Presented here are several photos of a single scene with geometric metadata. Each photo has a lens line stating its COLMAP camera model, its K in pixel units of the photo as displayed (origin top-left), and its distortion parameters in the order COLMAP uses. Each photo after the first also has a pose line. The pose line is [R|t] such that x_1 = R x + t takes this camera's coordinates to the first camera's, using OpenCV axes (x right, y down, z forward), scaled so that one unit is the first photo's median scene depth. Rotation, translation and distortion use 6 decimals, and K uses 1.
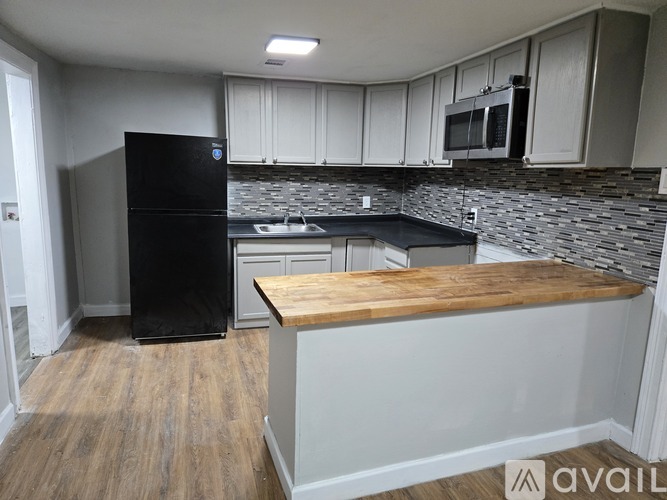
lens RADIAL K [[440.9, 0, 329.5], [0, 440.9, 249.3], [0, 0, 1]] dist [0.057945, -0.046032]
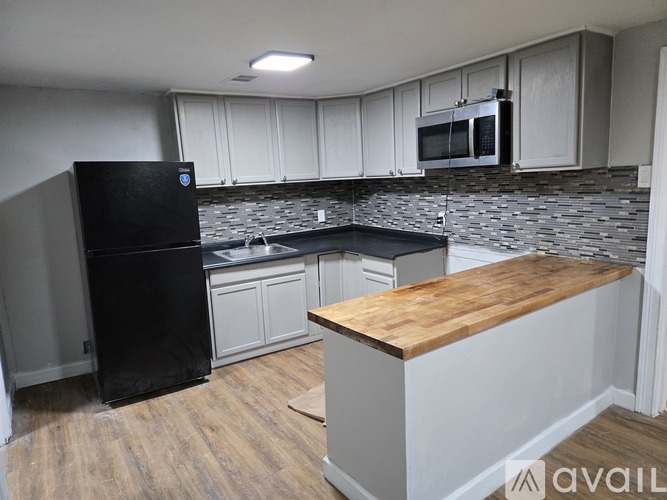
lens RADIAL K [[440.9, 0, 329.5], [0, 440.9, 249.3], [0, 0, 1]] dist [0.057945, -0.046032]
pose [[0.955808, -0.115062, 0.270540, -0.248340], [0.120455, 0.992713, -0.003356, -0.037921], [-0.268183, 0.035796, 0.962703, 0.062216]]
